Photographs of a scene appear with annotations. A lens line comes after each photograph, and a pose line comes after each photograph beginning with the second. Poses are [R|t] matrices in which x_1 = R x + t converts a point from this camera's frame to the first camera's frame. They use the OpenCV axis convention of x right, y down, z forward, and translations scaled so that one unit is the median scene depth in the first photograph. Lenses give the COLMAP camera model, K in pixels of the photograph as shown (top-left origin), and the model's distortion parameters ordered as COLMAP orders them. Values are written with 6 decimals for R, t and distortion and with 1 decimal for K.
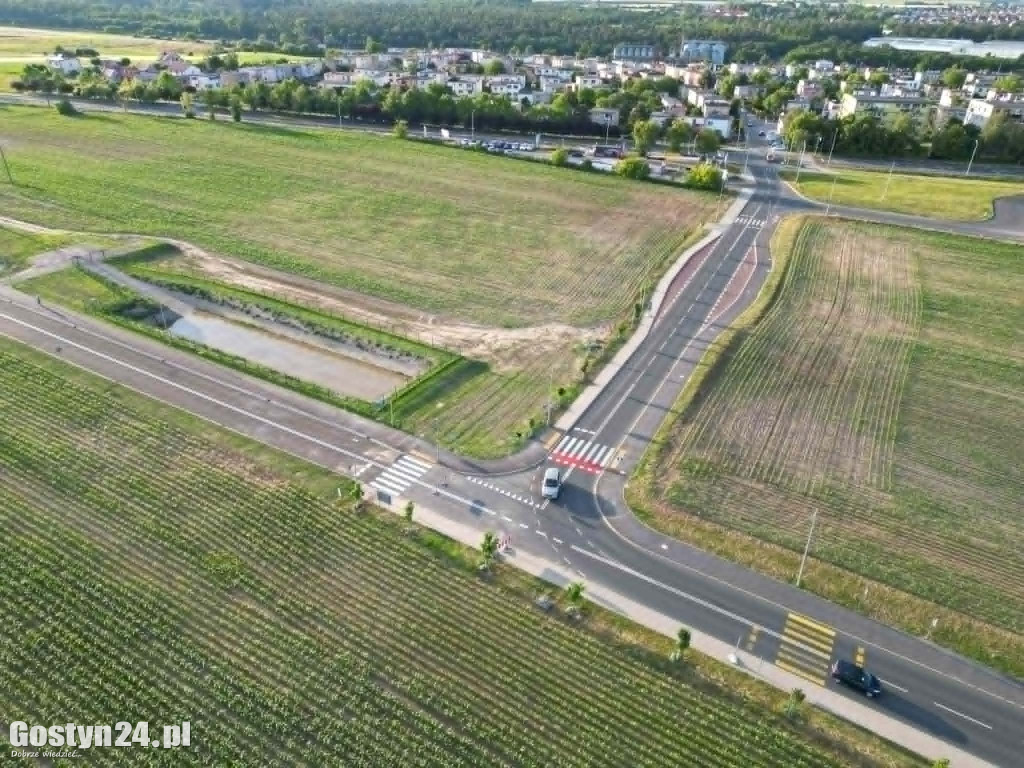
lens RADIAL K [[712.6, 0, 512.0], [0, 712.6, 384.0], [0, 0, 1]] dist [0.085841, -0.083539]
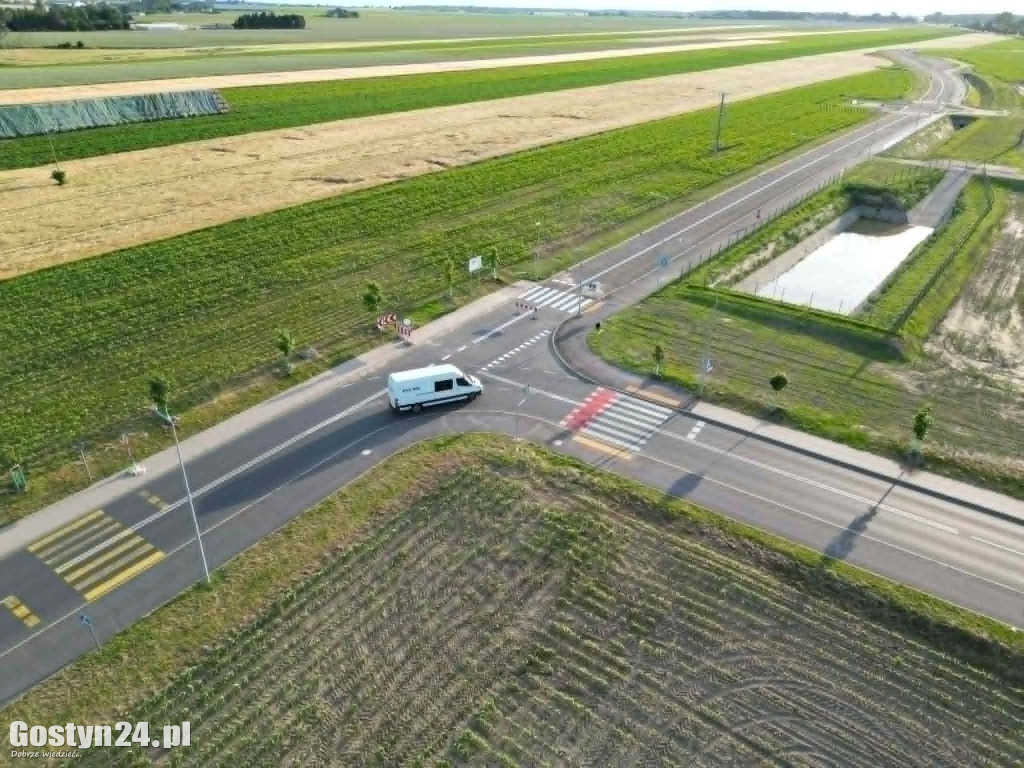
lens RADIAL K [[712.6, 0, 512.0], [0, 712.6, 384.0], [0, 0, 1]] dist [0.085841, -0.083539]
pose [[-0.113925, 0.439484, -0.890997, 0.416683], [-0.497330, 0.751149, 0.434094, -0.089580], [0.860049, 0.492574, 0.132994, 0.565356]]
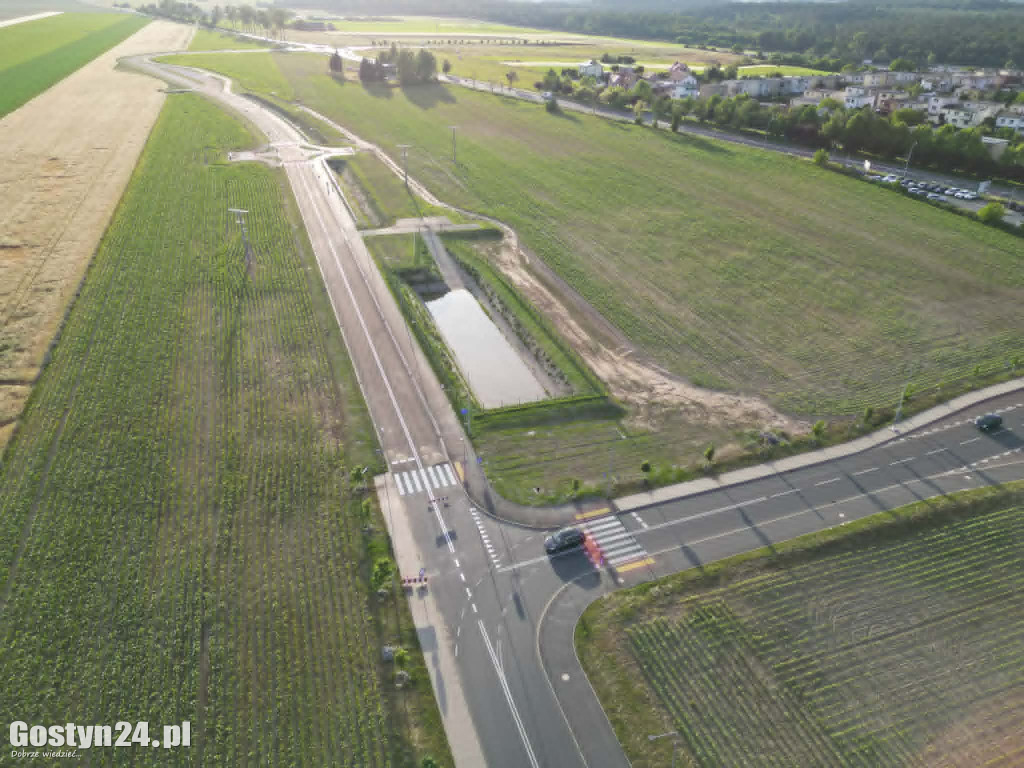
lens RADIAL K [[712.6, 0, 512.0], [0, 712.6, 384.0], [0, 0, 1]] dist [0.085841, -0.083539]
pose [[0.759493, 0.305600, -0.574264, 0.304684], [-0.313267, 0.945500, 0.088845, -0.082095], [0.570117, 0.112421, 0.813835, 0.145046]]
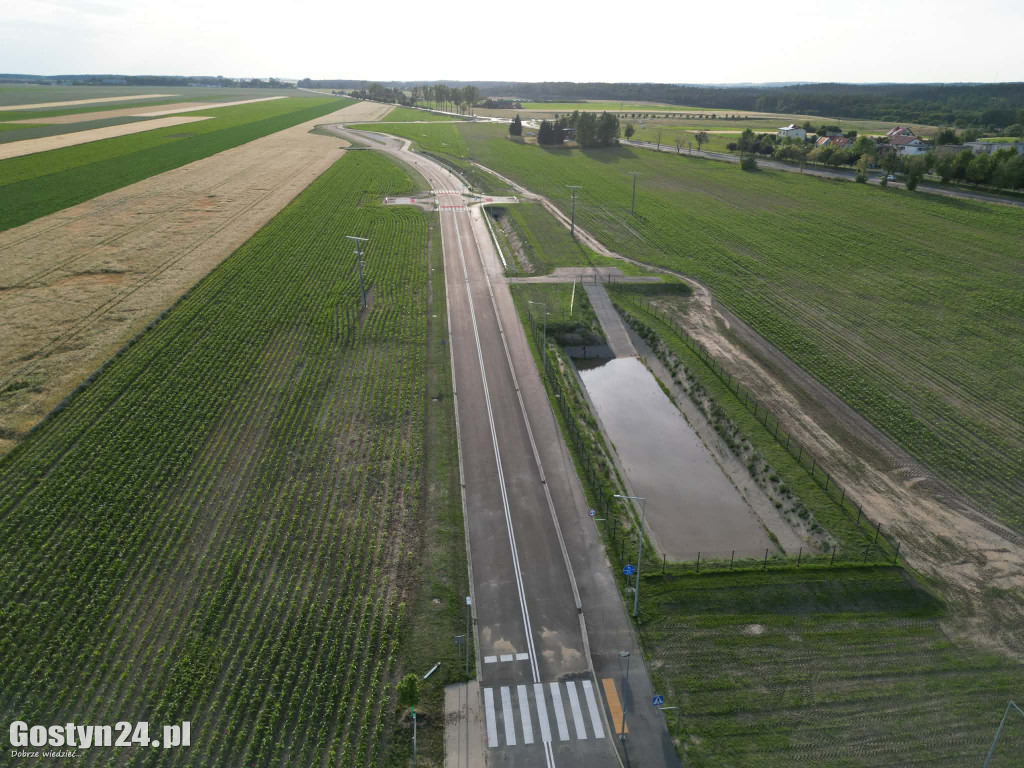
lens RADIAL K [[712.6, 0, 512.0], [0, 712.6, 384.0], [0, 0, 1]] dist [0.085841, -0.083539]
pose [[0.589344, 0.300119, -0.750068, 0.093568], [-0.385917, 0.920242, 0.064987, -0.070734], [0.709748, 0.251164, 0.658160, 0.373075]]
